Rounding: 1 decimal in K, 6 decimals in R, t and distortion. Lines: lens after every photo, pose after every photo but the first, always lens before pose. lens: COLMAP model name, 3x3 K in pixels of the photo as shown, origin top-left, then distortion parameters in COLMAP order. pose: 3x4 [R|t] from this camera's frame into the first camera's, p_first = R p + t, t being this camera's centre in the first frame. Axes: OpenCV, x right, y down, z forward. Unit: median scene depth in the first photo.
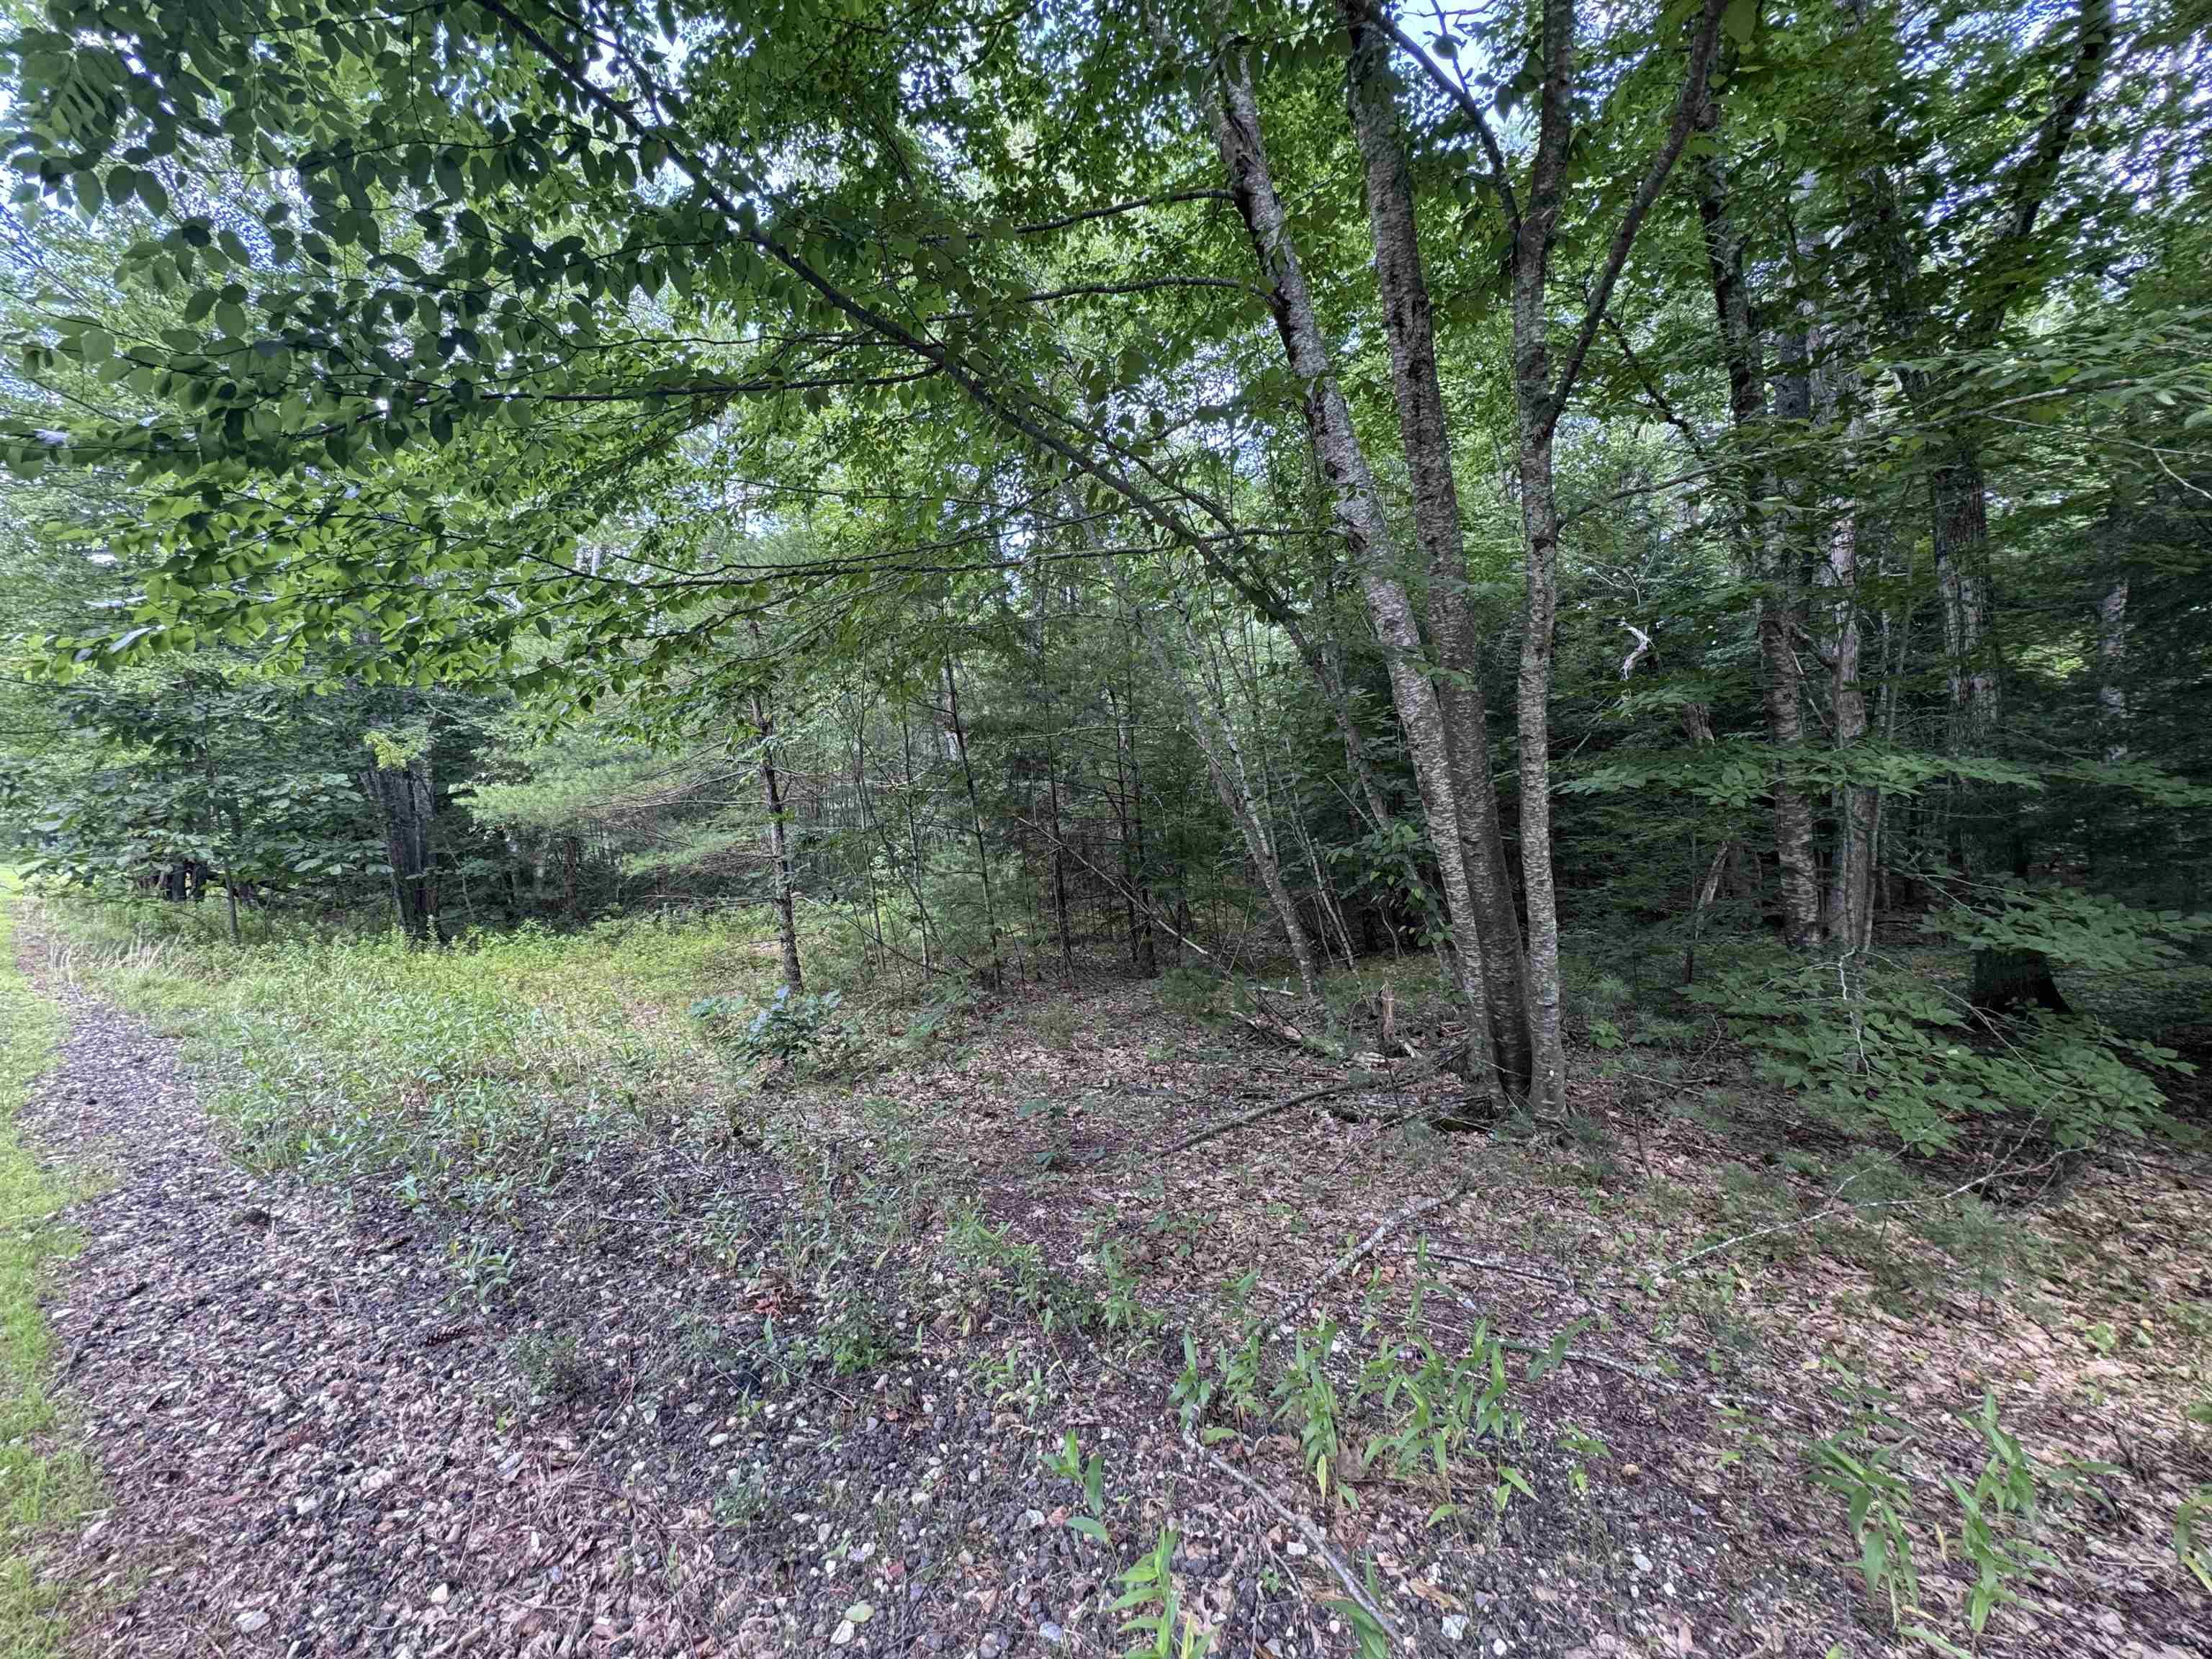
lens RADIAL K [[880.2, 0, 1104.5], [0, 880.2, 829.3], [0, 0, 1]] dist [-0.004479, 0.000768]
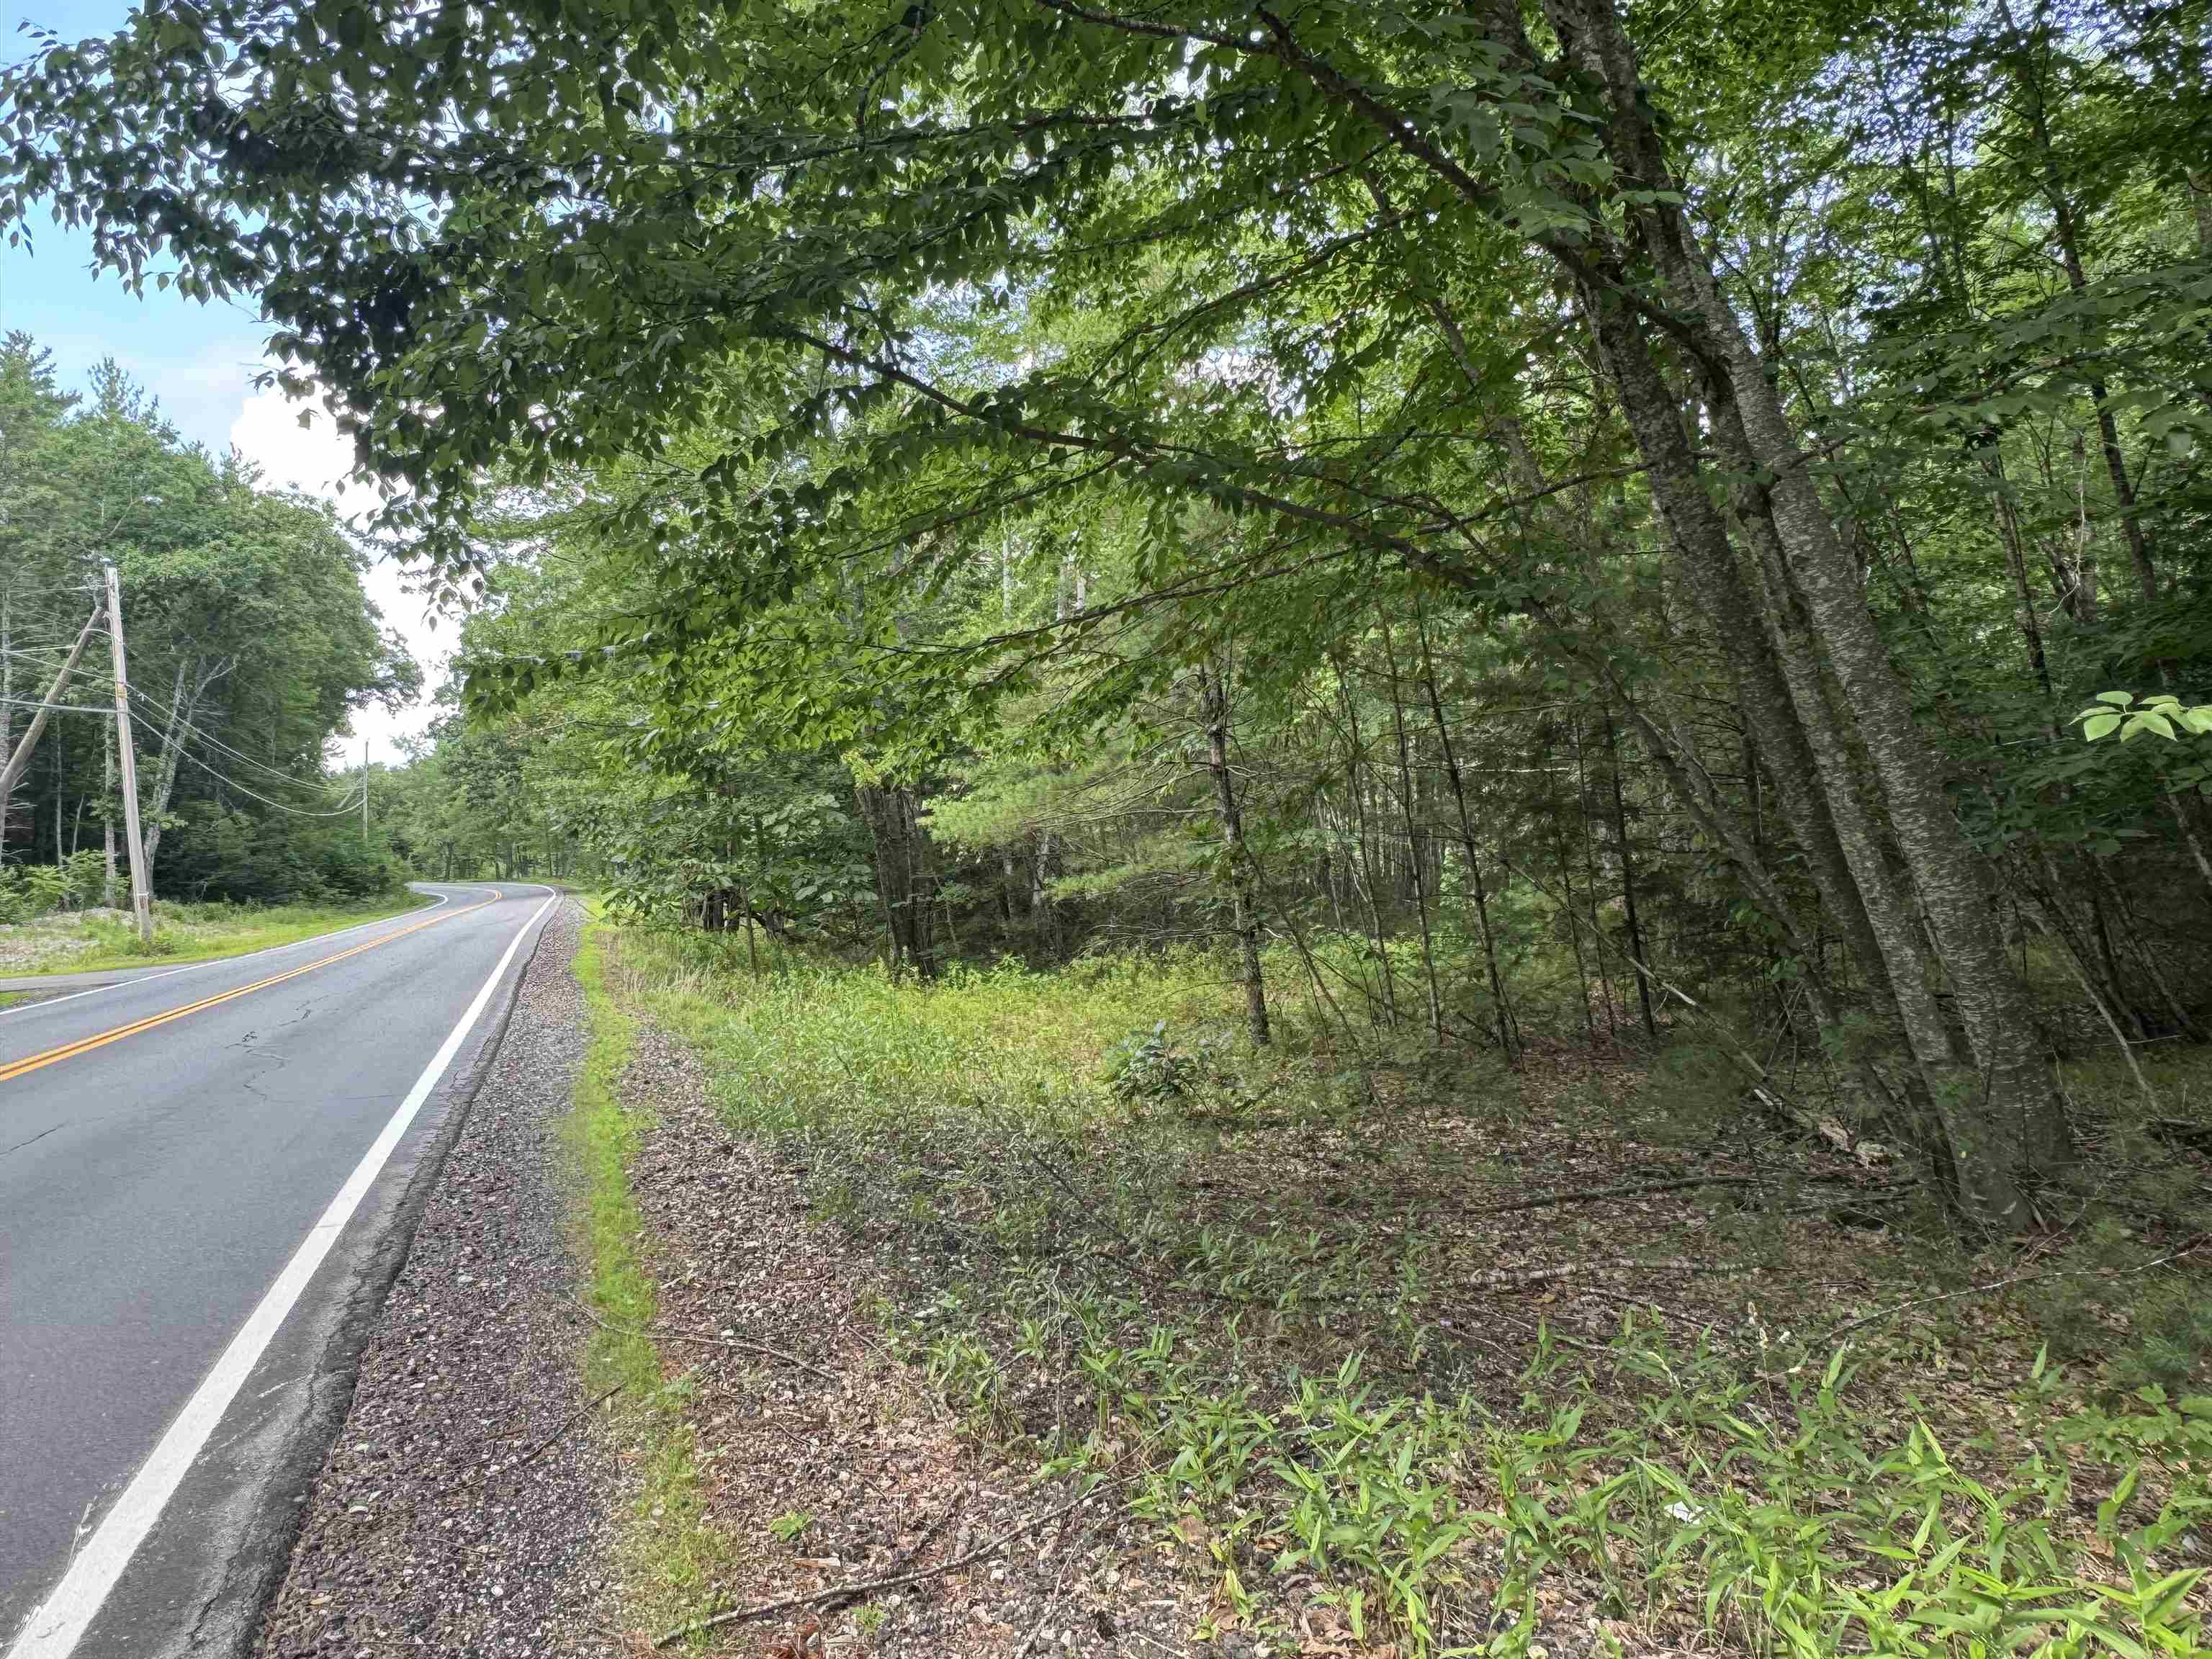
lens RADIAL K [[1508.1, 0, 1106.6], [0, 1508.1, 831.2], [0, 0, 1]] dist [-0.001083, 0.000553]
pose [[0.842767, -0.028977, -0.537498, 0.259701], [0.031067, 0.999504, -0.005173, -0.007236], [0.537381, -0.012338, 0.843249, -0.210757]]
